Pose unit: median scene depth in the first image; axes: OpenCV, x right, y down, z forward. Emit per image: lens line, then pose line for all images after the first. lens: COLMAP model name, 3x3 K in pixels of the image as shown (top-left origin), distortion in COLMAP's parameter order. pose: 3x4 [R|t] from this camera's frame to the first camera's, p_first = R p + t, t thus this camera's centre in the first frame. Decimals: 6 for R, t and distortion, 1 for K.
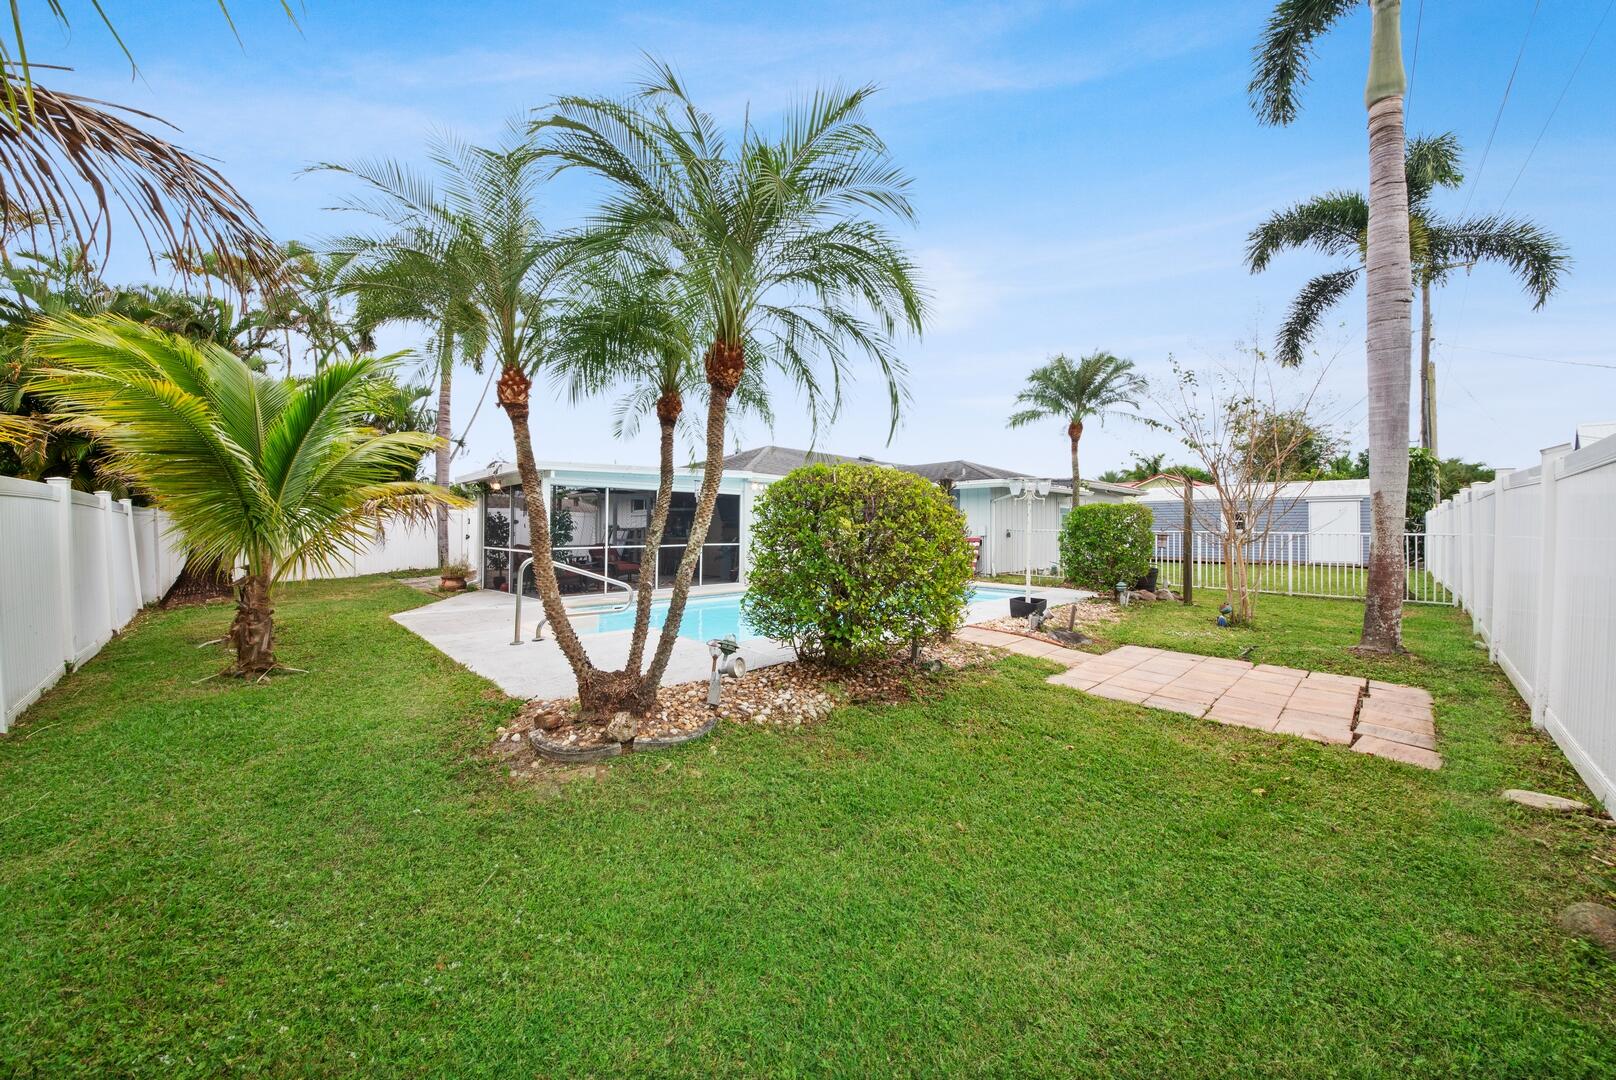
lens RADIAL K [[583.7, 0, 807.6], [0, 583.7, 524.2], [0, 0, 1]] dist [-0.000278, -0.000029]
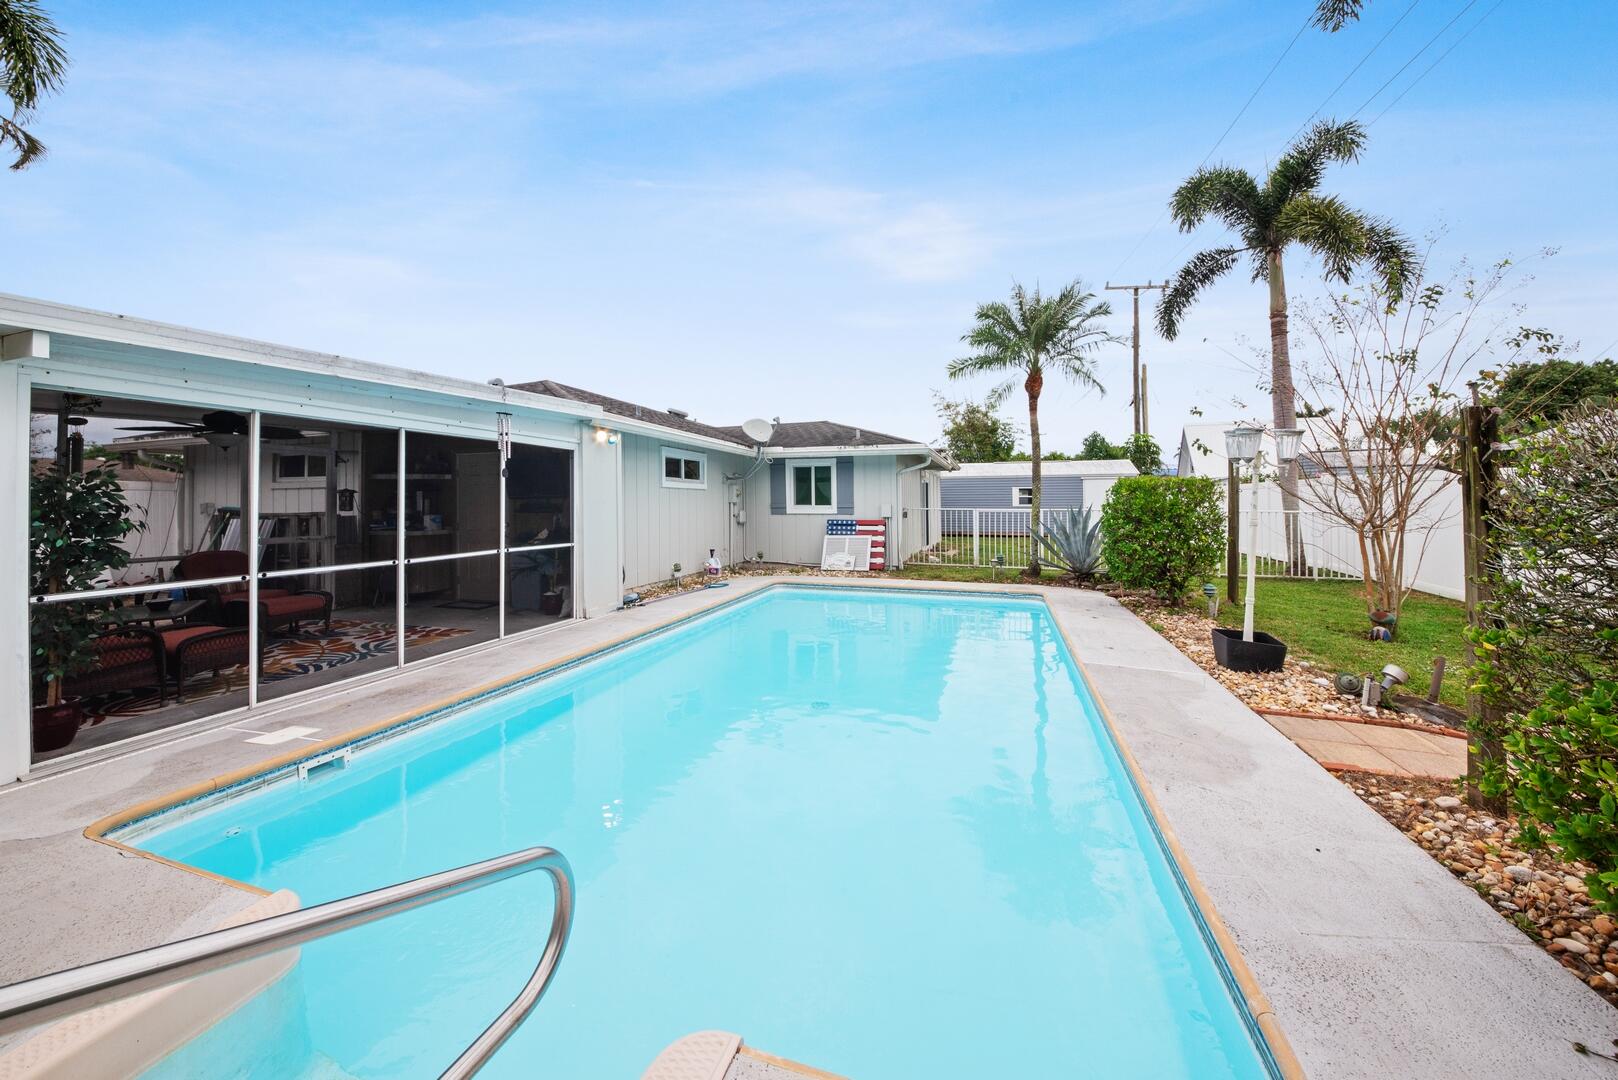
lens RADIAL K [[589.6, 0, 815.3], [0, 589.6, 492.8], [0, 0, 1]] dist [0.002560, 0.000039]
pose [[0.879535, 0.000714, 0.475833, -0.181278], [0.004219, 0.999948, -0.009298, -0.006616], [-0.475815, 0.010185, 0.879486, 0.427816]]
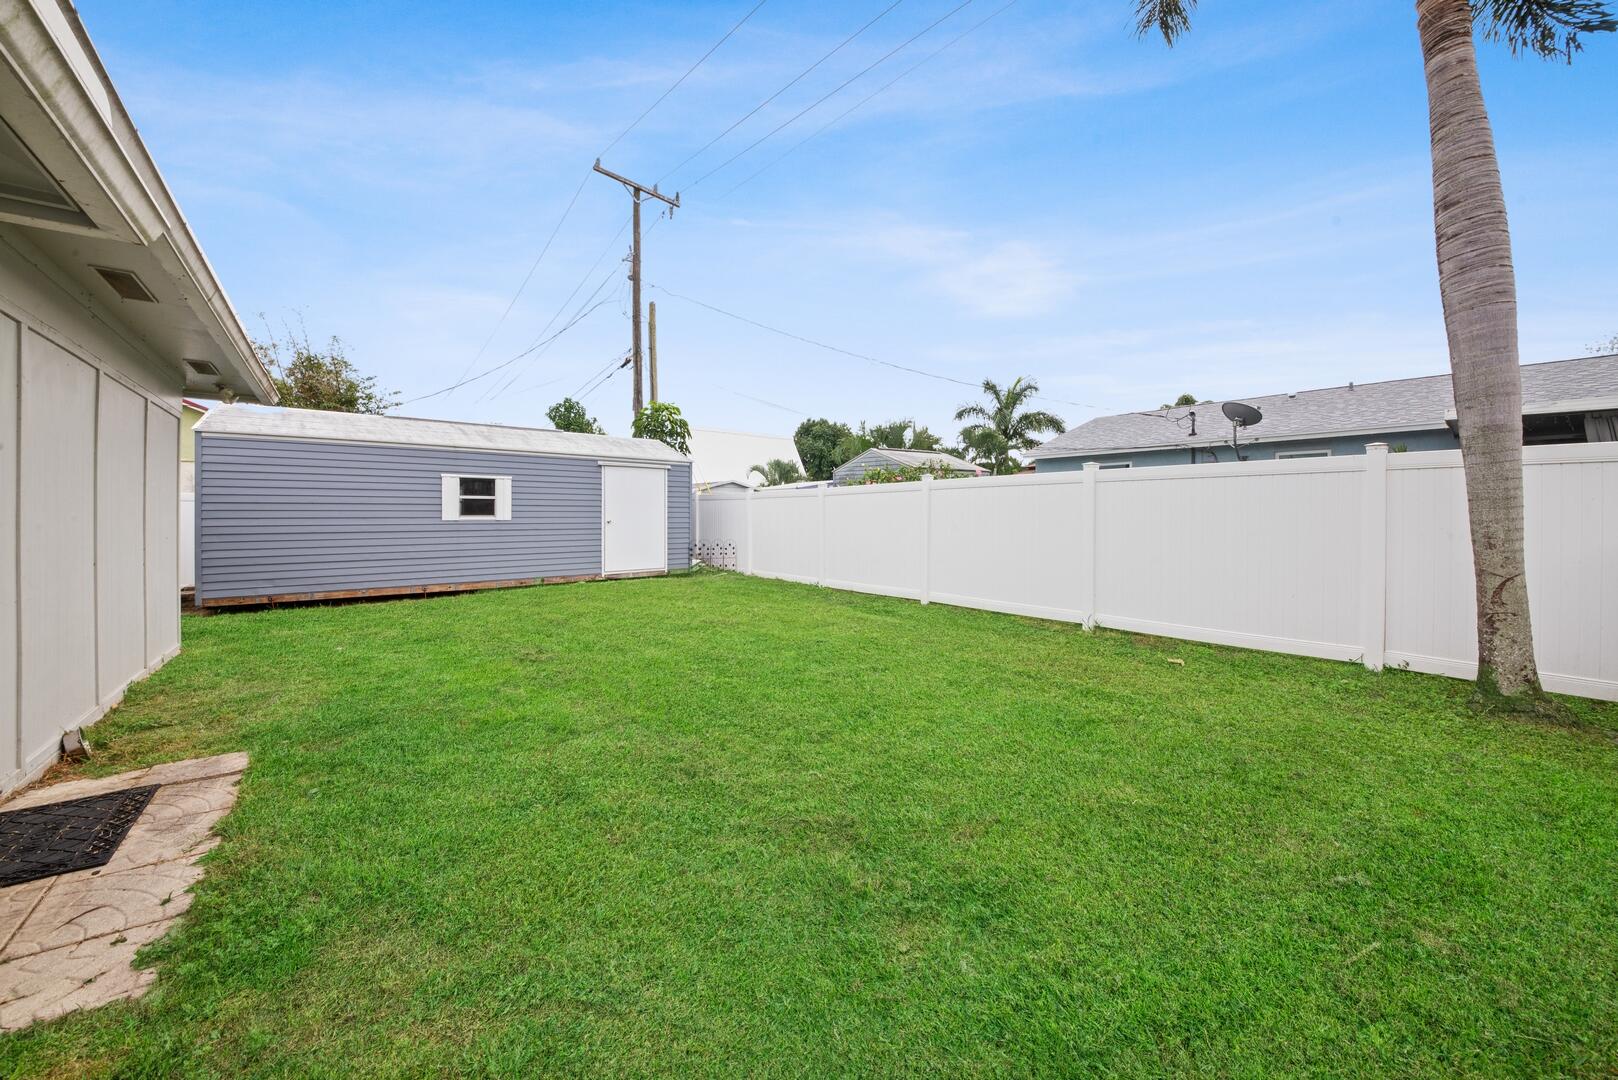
lens RADIAL K [[567.8, 0, 840.9], [0, 567.8, 510.2], [0, 0, 1]] dist [-0.000298, -0.000014]
pose [[0.059233, 0.001359, 0.998243, 0.564575], [0.003024, 0.999994, -0.001541, 0.009609], [-0.998240, 0.003110, 0.059229, 1.213130]]
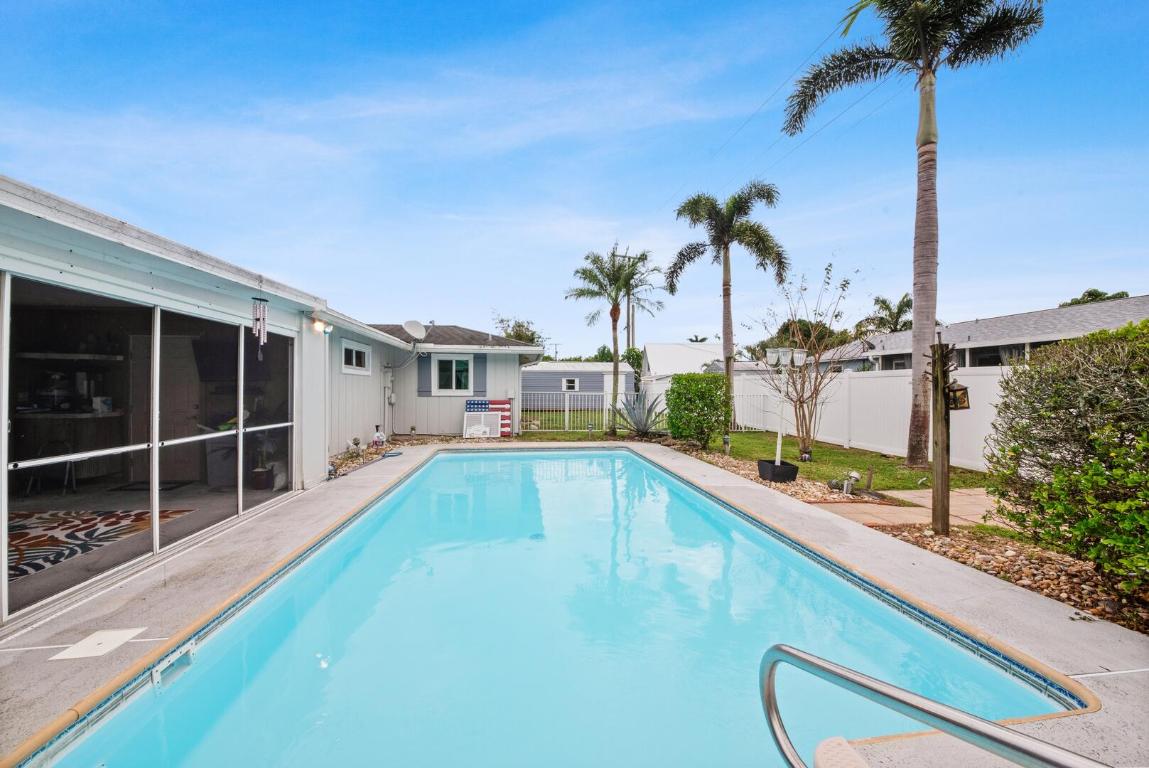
lens RADIAL K [[417.8, 0, 574.5], [0, 417.8, 384.0], [0, 0, 1]] dist [-0.001701, -0.000116]
pose [[0.602027, 0.007052, 0.798444, -0.287578], [-0.006686, 0.999970, -0.003791, -0.005283], [-0.798448, -0.003056, 0.602056, 0.528815]]
